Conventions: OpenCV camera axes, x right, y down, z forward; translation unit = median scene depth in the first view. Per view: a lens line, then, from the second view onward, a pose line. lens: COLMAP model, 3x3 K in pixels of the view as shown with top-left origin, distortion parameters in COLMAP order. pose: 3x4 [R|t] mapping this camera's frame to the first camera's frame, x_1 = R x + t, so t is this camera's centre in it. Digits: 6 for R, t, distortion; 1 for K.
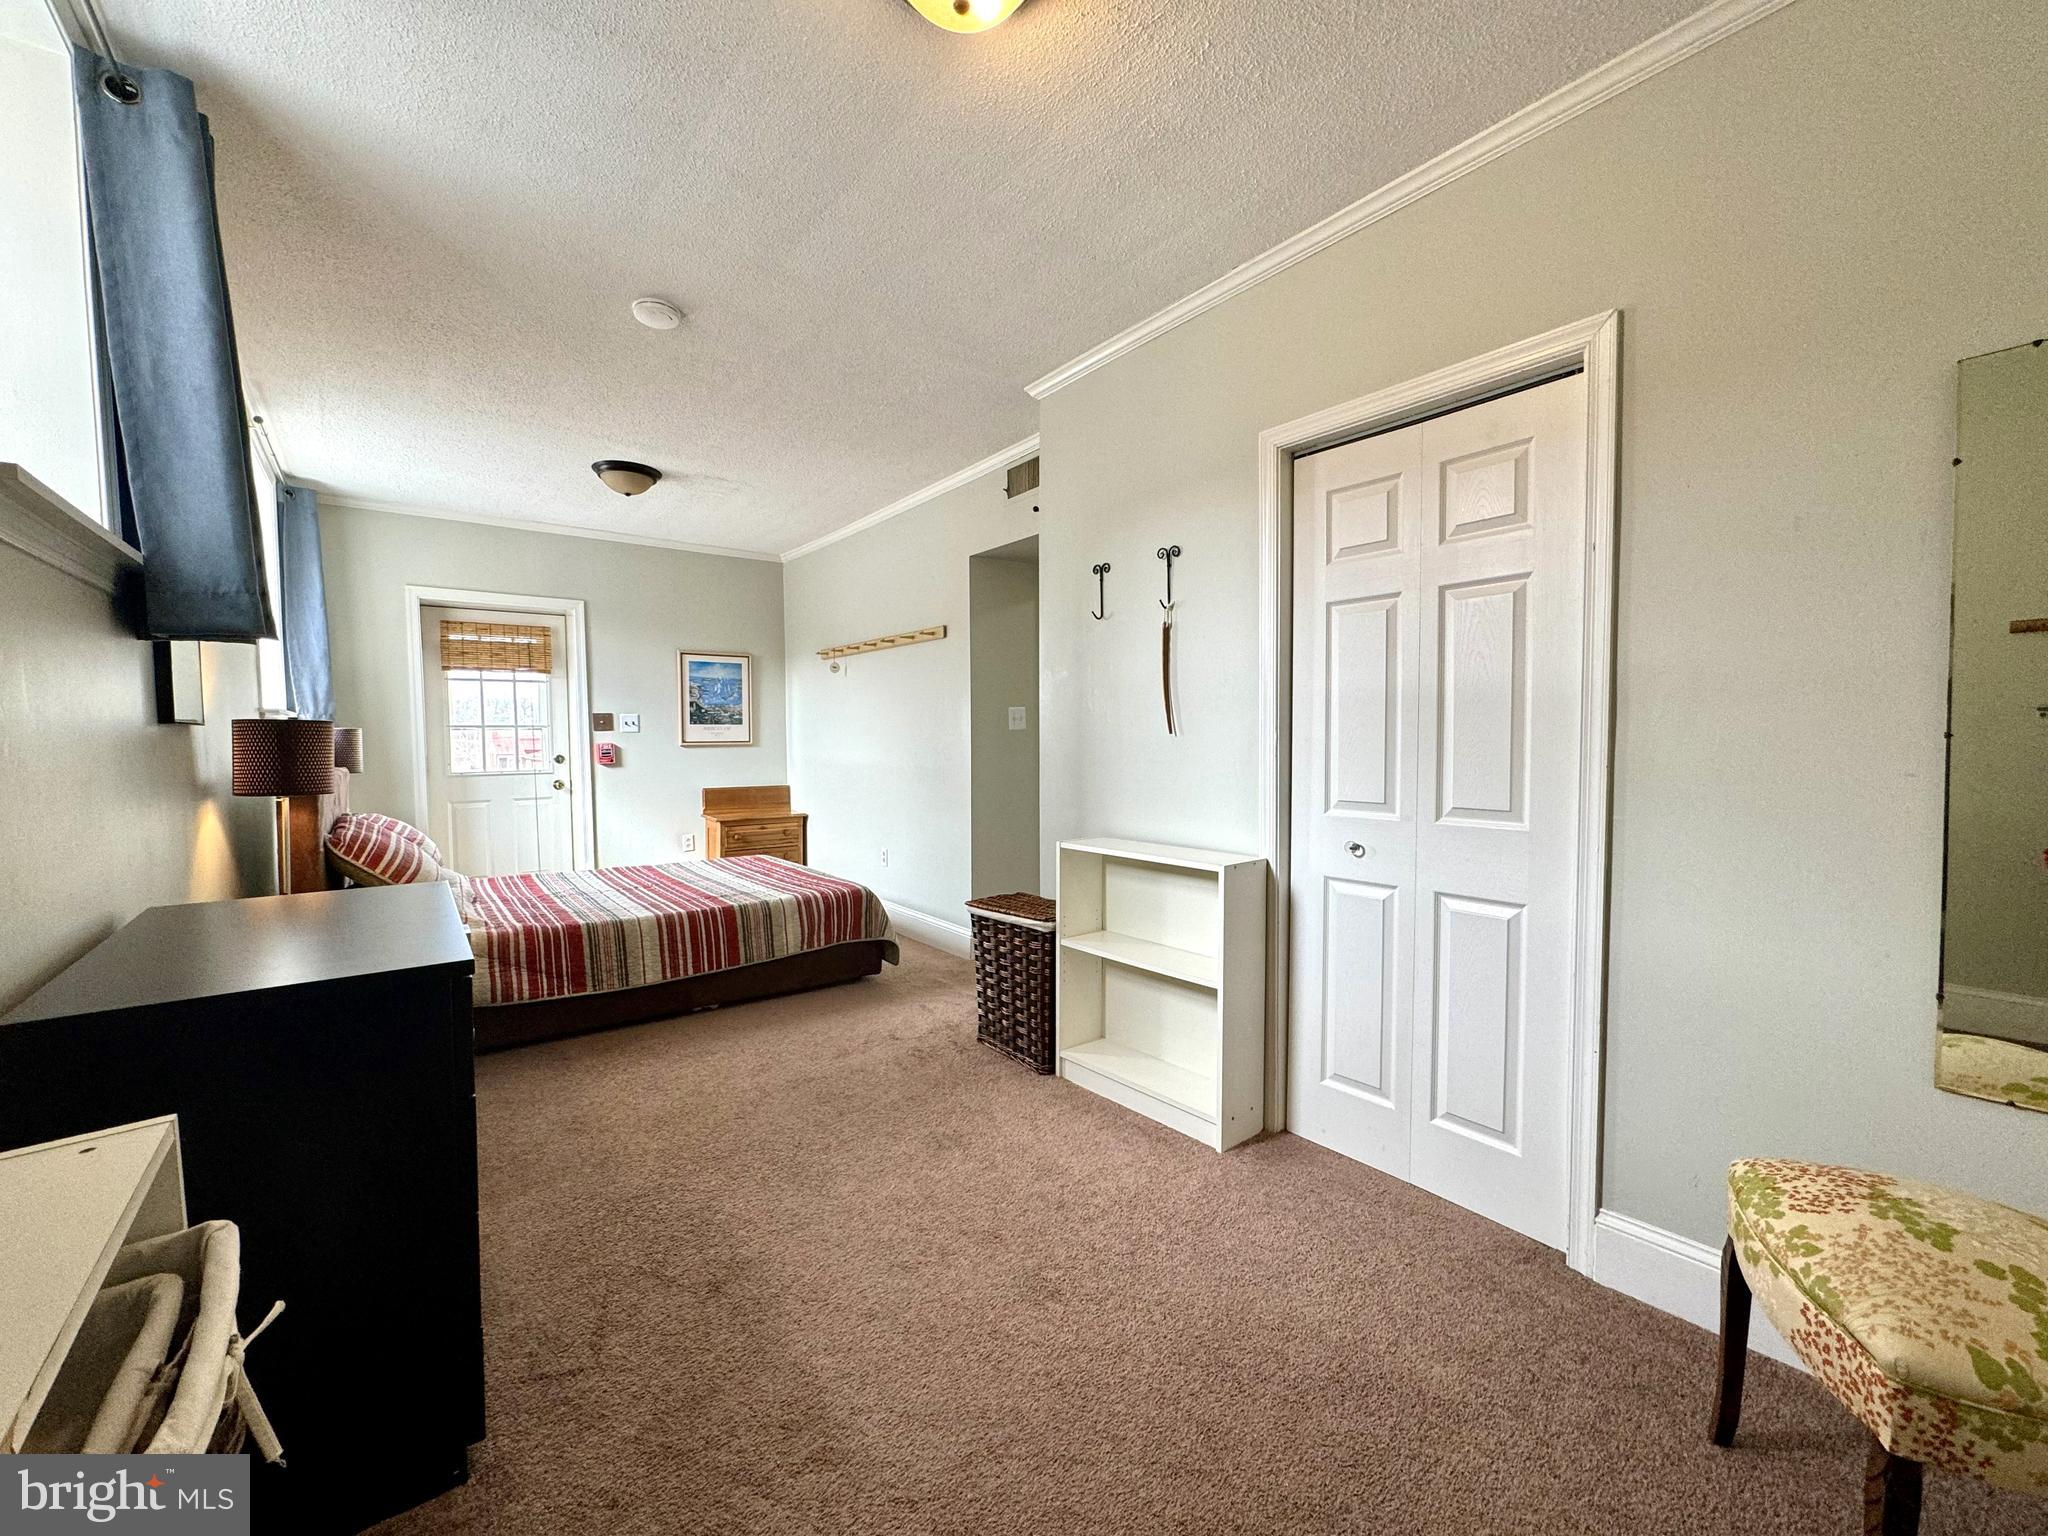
lens RADIAL K [[815.8, 0, 1023.6], [0, 815.8, 766.5], [0, 0, 1]] dist [-0.002079, -0.000122]
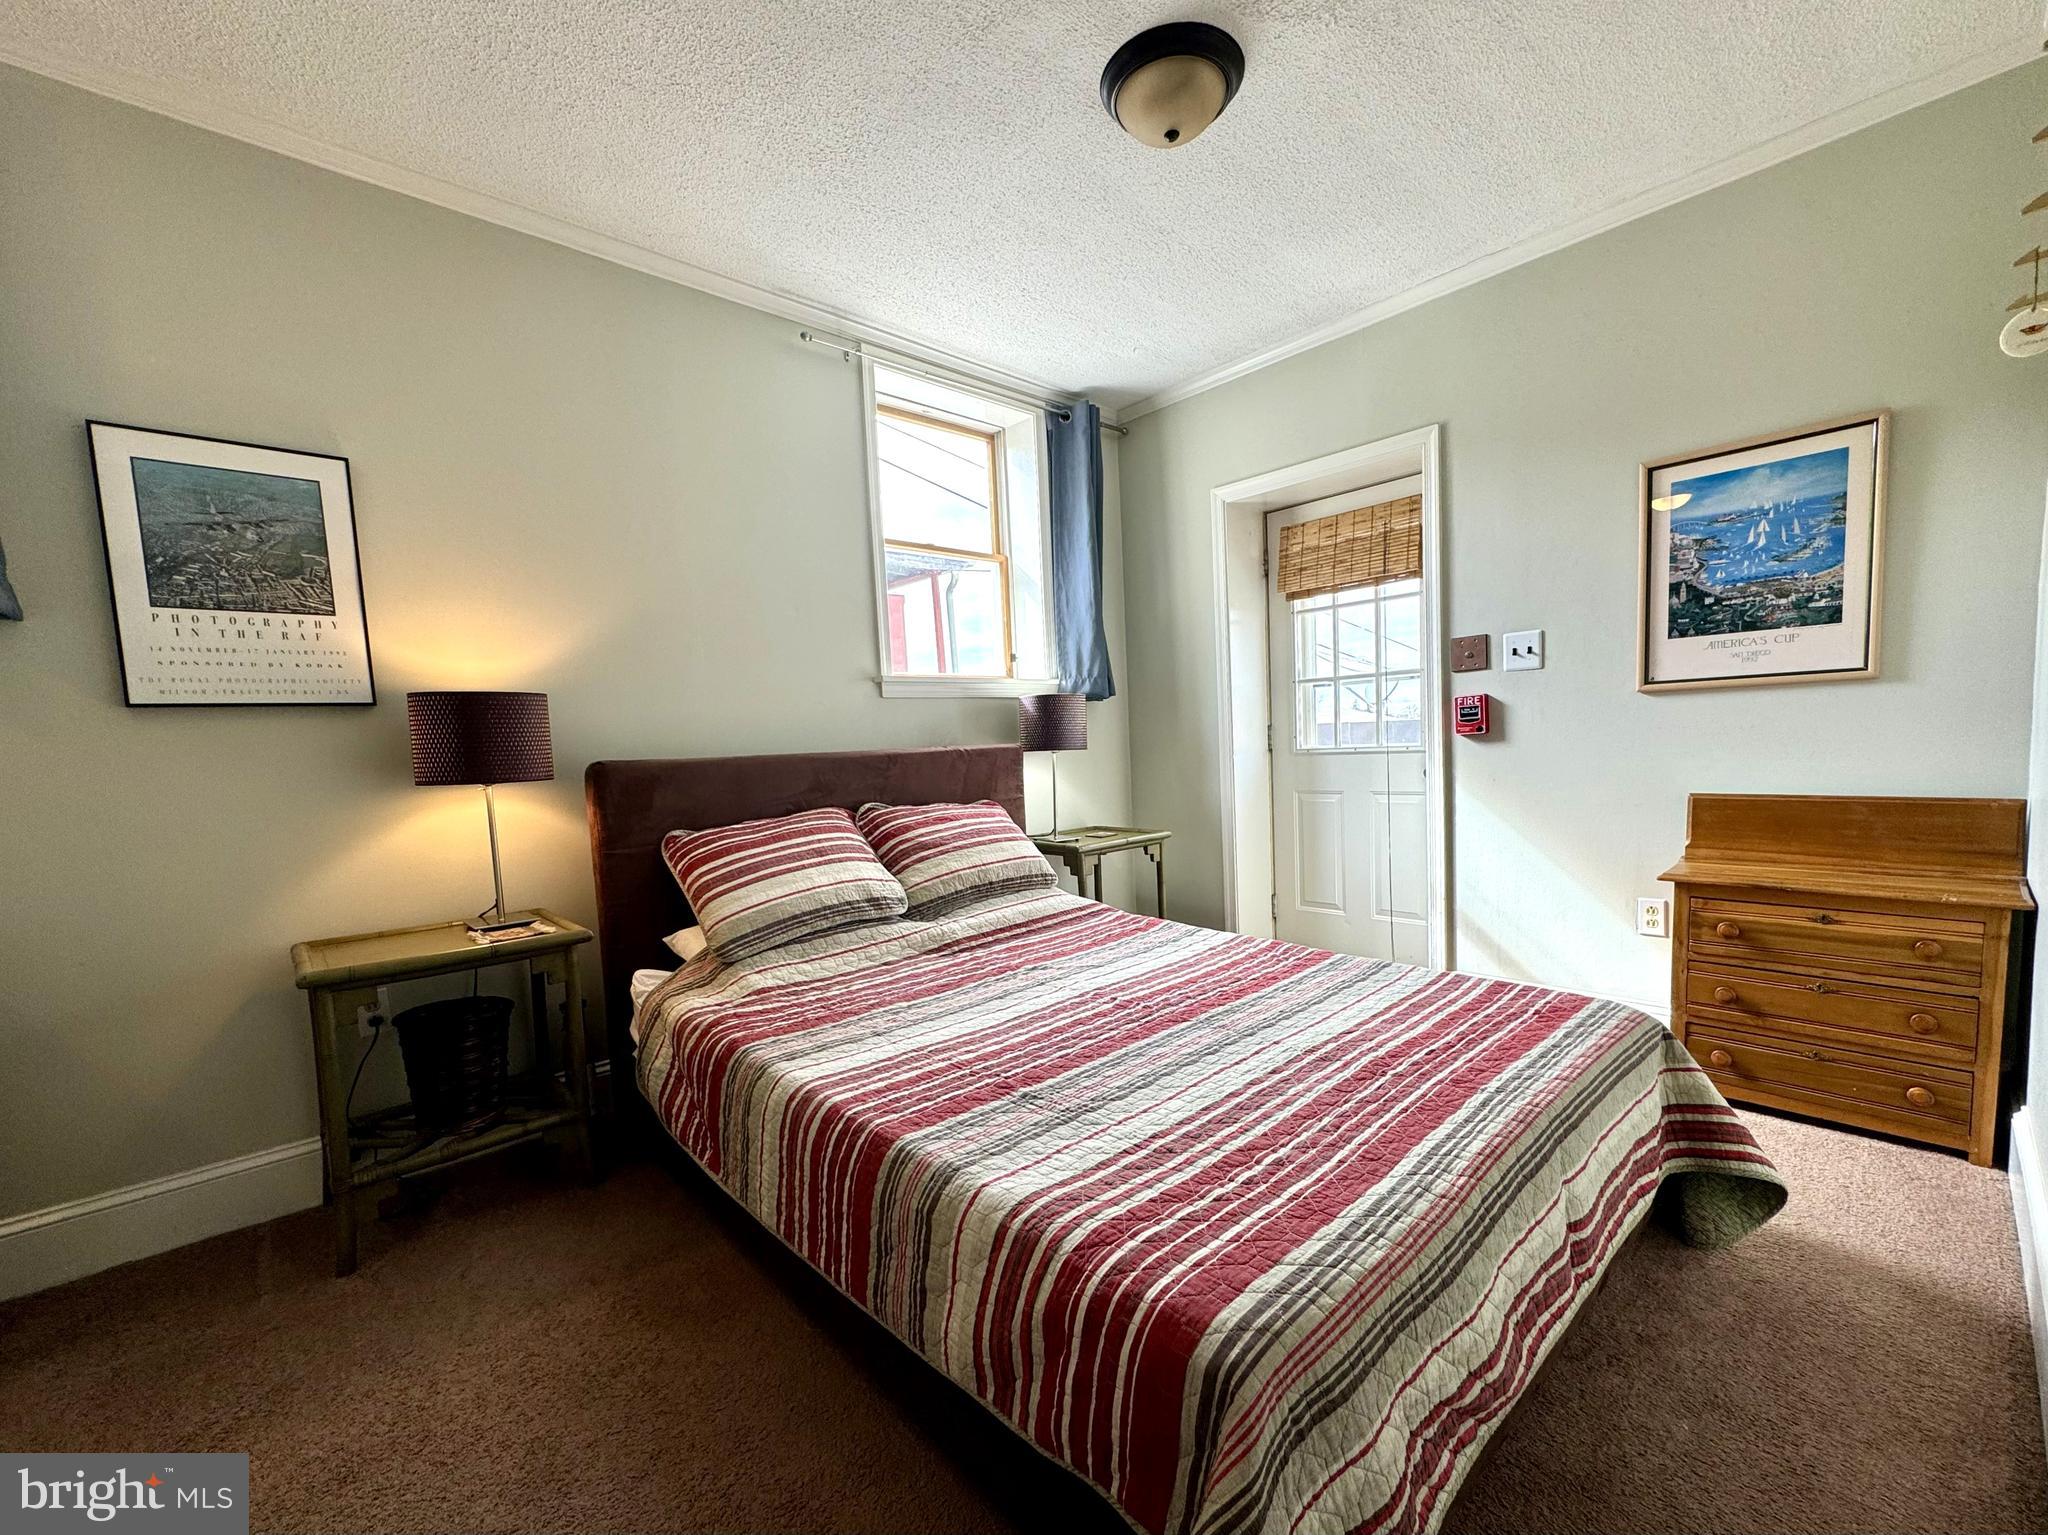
lens RADIAL K [[851.1, 0, 1026.7], [0, 851.1, 818.9], [0, 0, 1]] dist [-0.001025, -0.000248]
pose [[0.082811, 0.094450, -0.992079, 0.005165], [0.006090, 0.995432, 0.095277, -0.003361], [0.996547, -0.013931, 0.081858, 0.638460]]
